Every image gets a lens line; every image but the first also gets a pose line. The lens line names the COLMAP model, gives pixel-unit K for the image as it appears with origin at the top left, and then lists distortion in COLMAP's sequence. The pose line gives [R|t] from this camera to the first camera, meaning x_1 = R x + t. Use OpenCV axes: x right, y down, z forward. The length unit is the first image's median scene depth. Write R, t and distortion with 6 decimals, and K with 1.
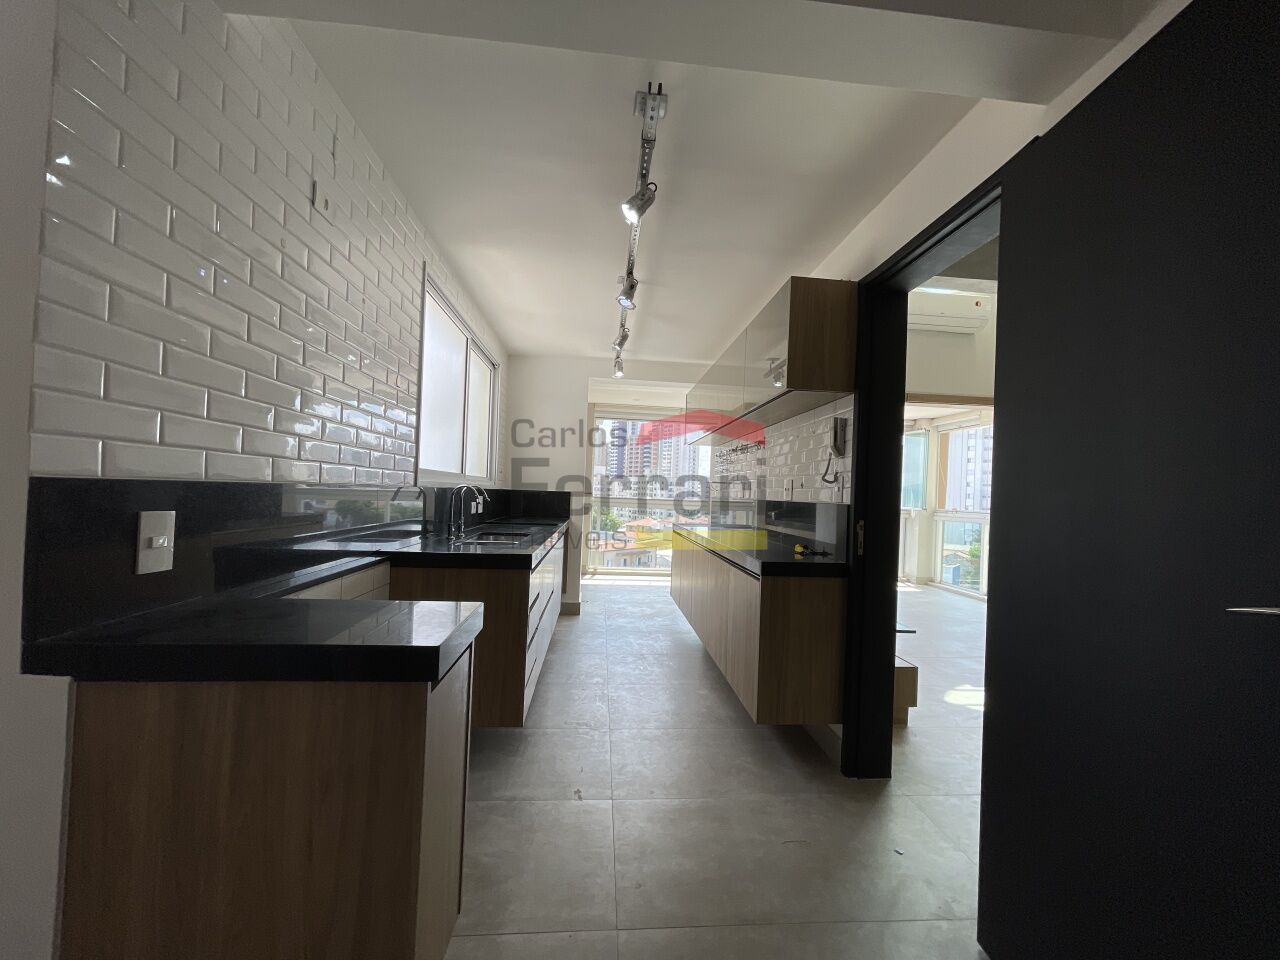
lens RADIAL K [[518.0, 0, 644.6], [0, 518.0, 487.2], [0, 0, 1]] dist [0.005510, -0.000016]
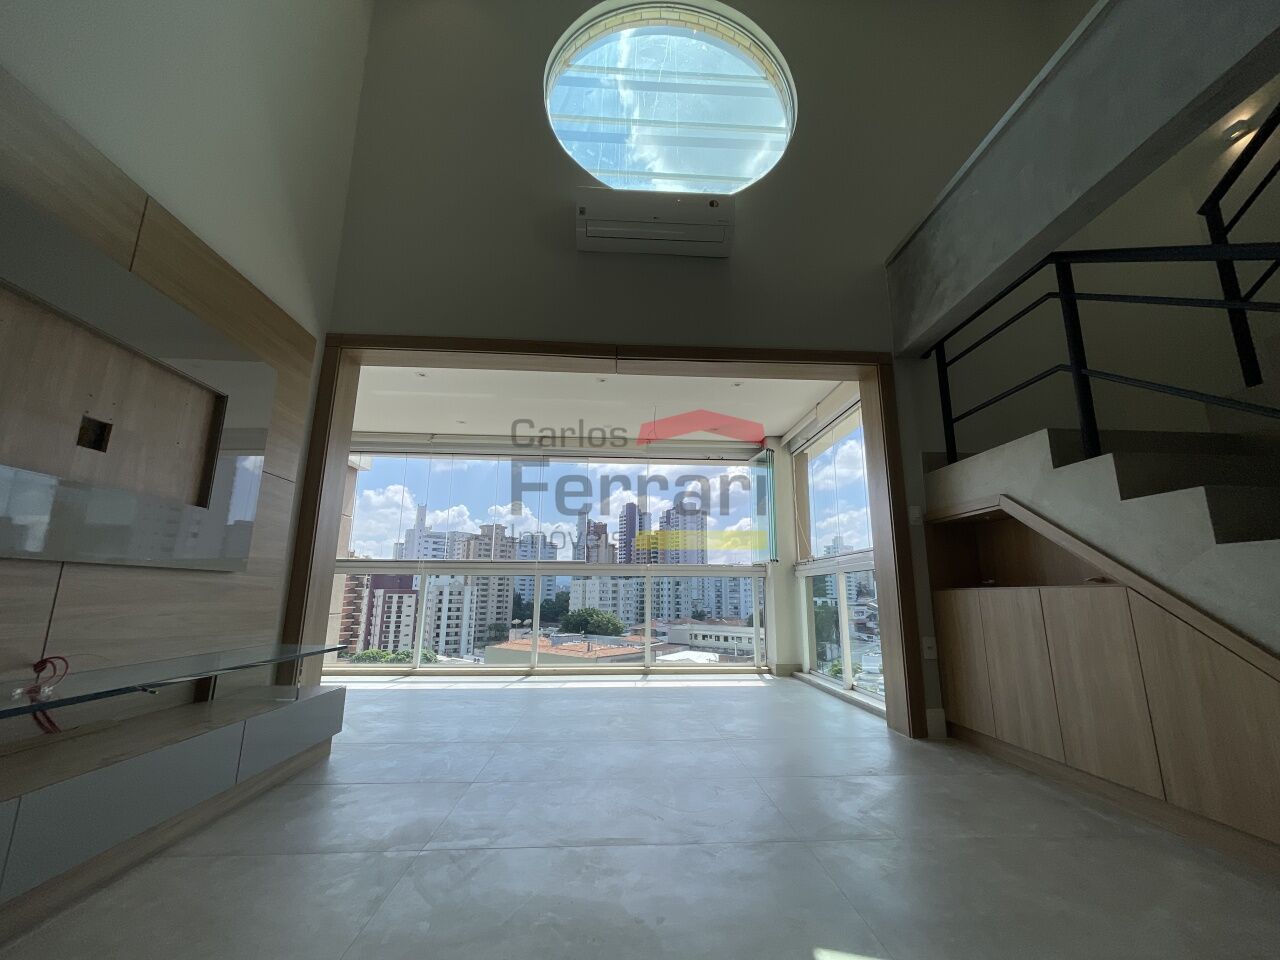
lens RADIAL K [[518.0, 0, 644.6], [0, 518.0, 487.2], [0, 0, 1]] dist [0.005510, -0.000016]
pose [[0.999138, -0.038519, -0.015506, 0.375287], [0.034797, 0.980483, -0.193499, 0.073531], [0.022657, 0.192793, 0.980978, 0.300689]]
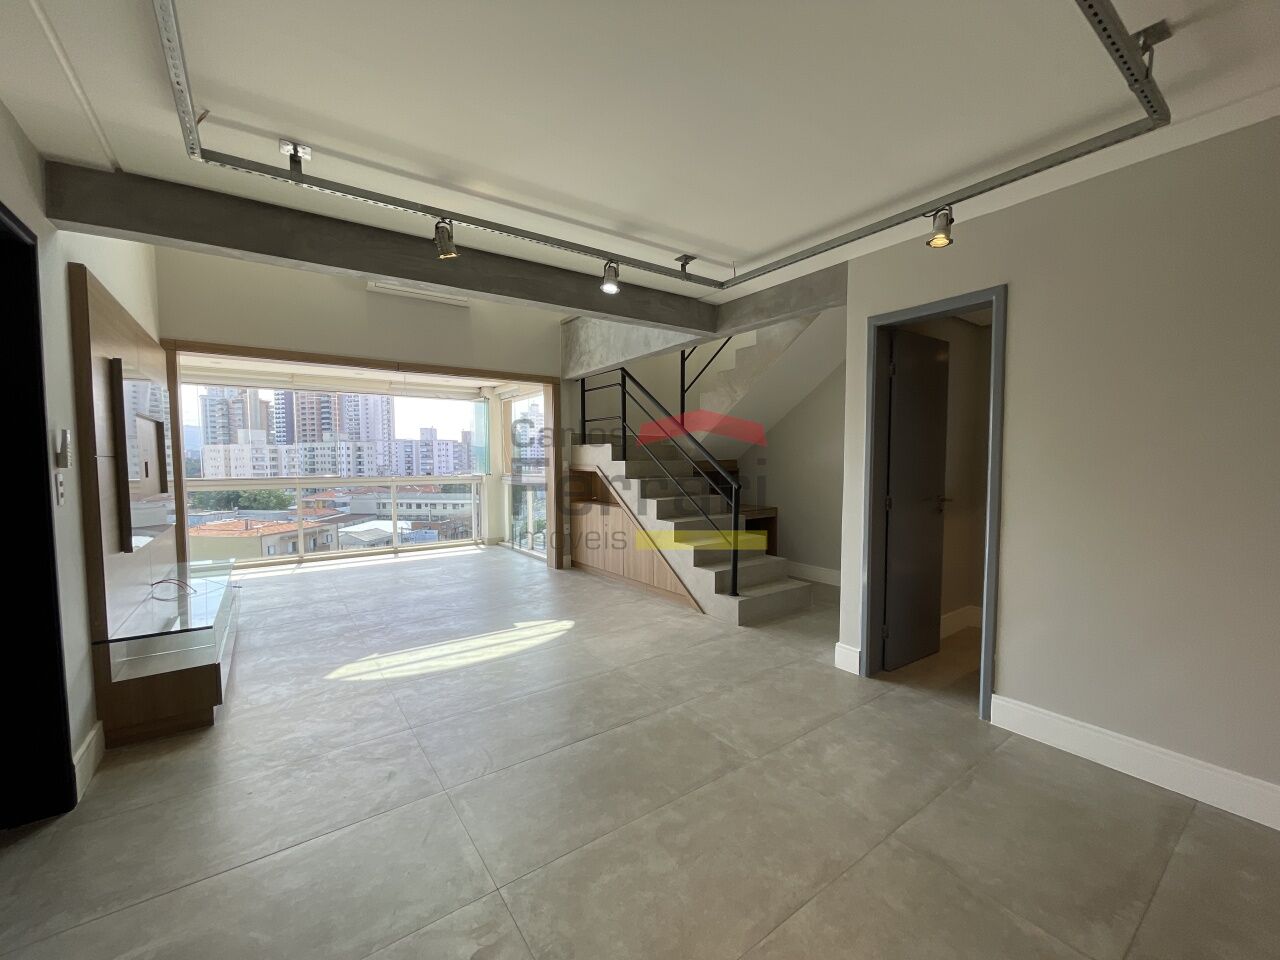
lens RADIAL K [[522.0, 0, 645.9], [0, 522.0, 490.4], [0, 0, 1]] dist [0.003252, 0.000137]
pose [[0.855510, -0.074638, 0.512379, 0.261634], [0.033251, 0.995433, 0.089485, -0.009288], [-0.516718, -0.059518, 0.854084, -0.070242]]
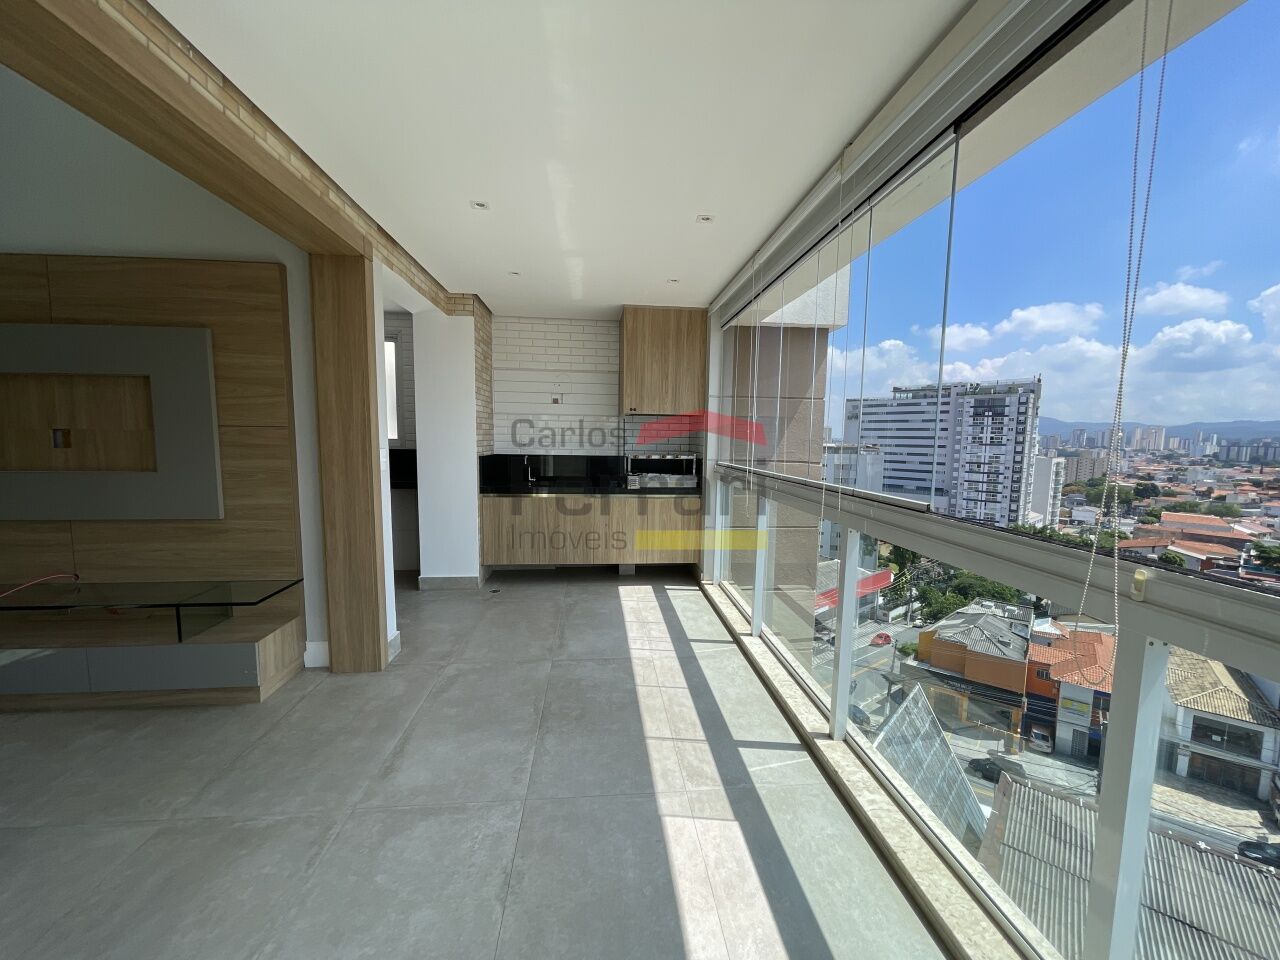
lens RADIAL K [[503.9, 0, 648.9], [0, 503.9, 486.8], [0, 0, 1]] dist [0.001337, -0.004836]
pose [[0.023272, 0.057295, -0.998086, 0.484215], [-0.000520, 0.998357, 0.057299, 0.011520], [0.999729, -0.000814, 0.023264, 0.908220]]
